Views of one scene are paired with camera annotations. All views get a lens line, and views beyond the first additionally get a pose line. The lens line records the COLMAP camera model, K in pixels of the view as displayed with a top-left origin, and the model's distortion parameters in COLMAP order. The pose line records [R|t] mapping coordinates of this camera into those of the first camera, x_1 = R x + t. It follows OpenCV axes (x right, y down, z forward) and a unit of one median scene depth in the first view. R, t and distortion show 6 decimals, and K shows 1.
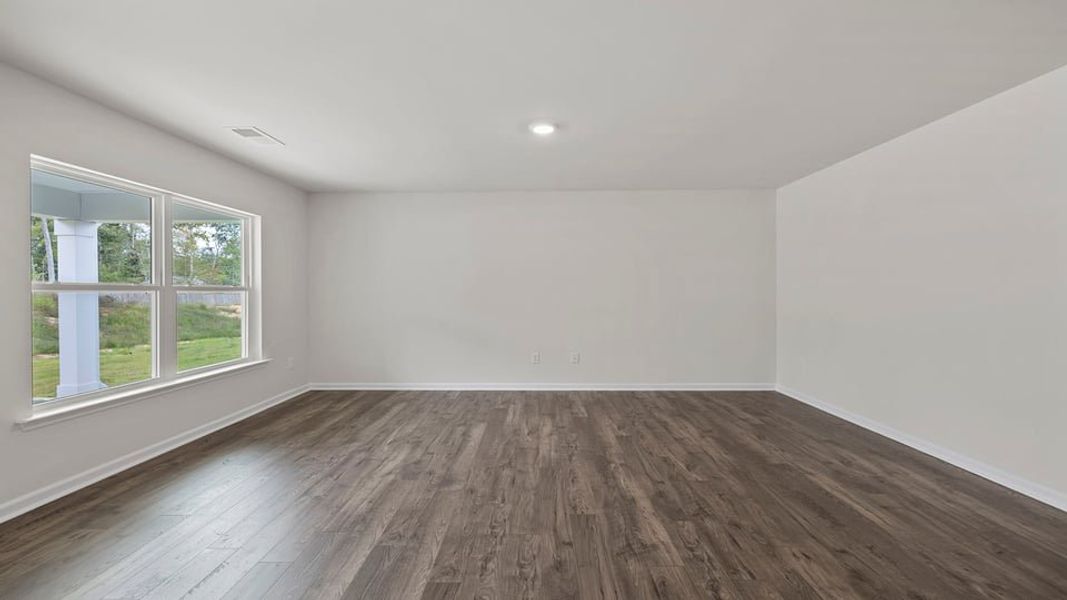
lens RADIAL K [[455.5, 0, 525.1], [0, 455.5, 305.3], [0, 0, 1]] dist [0.003554, 0.000403]
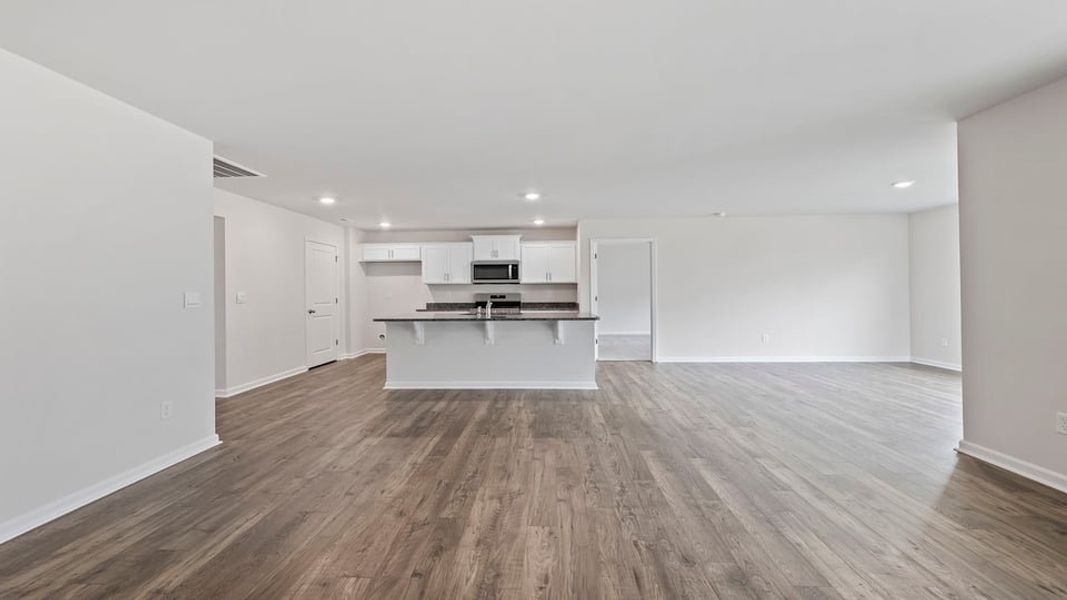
lens RADIAL K [[455.5, 0, 526.6], [0, 455.5, 286.8], [0, 0, 1]] dist [0.003554, 0.000403]
pose [[-0.999642, 0.011344, 0.024221, 0.131225], [0.011745, 0.999795, 0.016483, -0.054100], [-0.024029, 0.016762, -0.999571, 1.918137]]
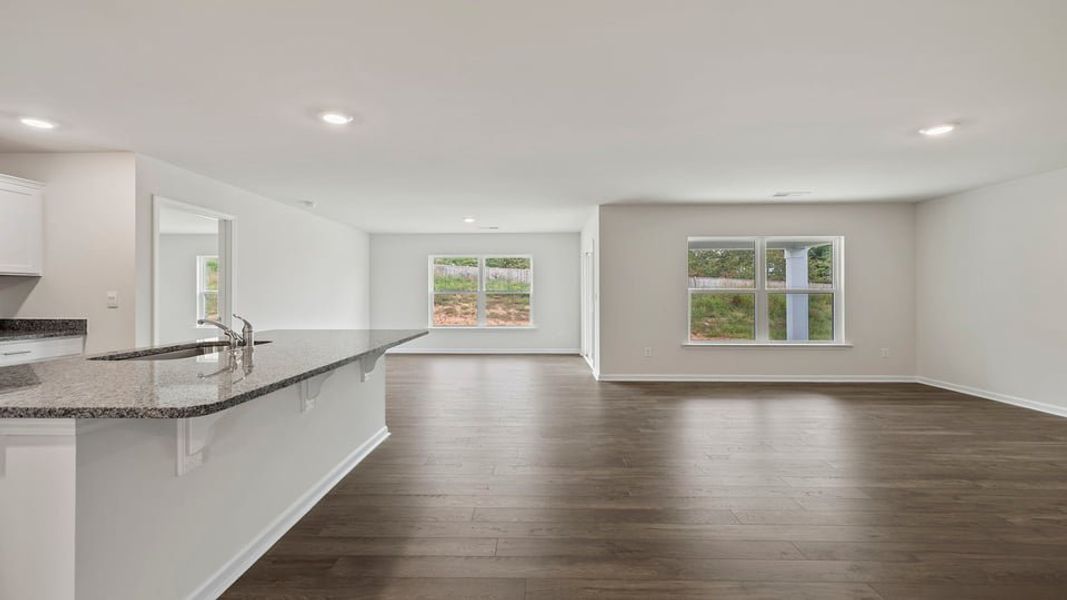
lens RADIAL K [[455.5, 0, 525.4], [0, 455.5, 293.9], [0, 0, 1]] dist [0.003554, 0.000403]
pose [[0.003802, 0.001872, -0.999991, 1.416036], [-0.027376, 0.999624, 0.001767, -0.007608], [0.999618, 0.027369, 0.003852, 0.120139]]
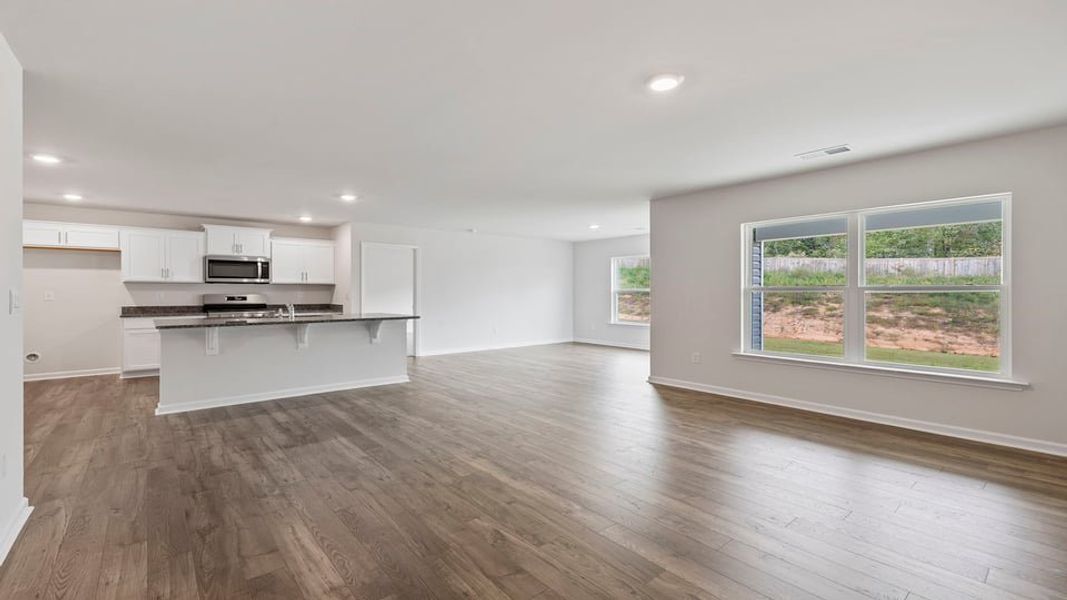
lens RADIAL K [[455.5, 0, 525.3], [0, 455.5, 301.1], [0, 0, 1]] dist [0.003554, 0.000403]
pose [[-0.754272, 0.015166, -0.656387, 0.995543], [-0.015318, 0.999055, 0.040686, -0.056722], [0.656384, 0.040743, -0.753326, 1.942614]]
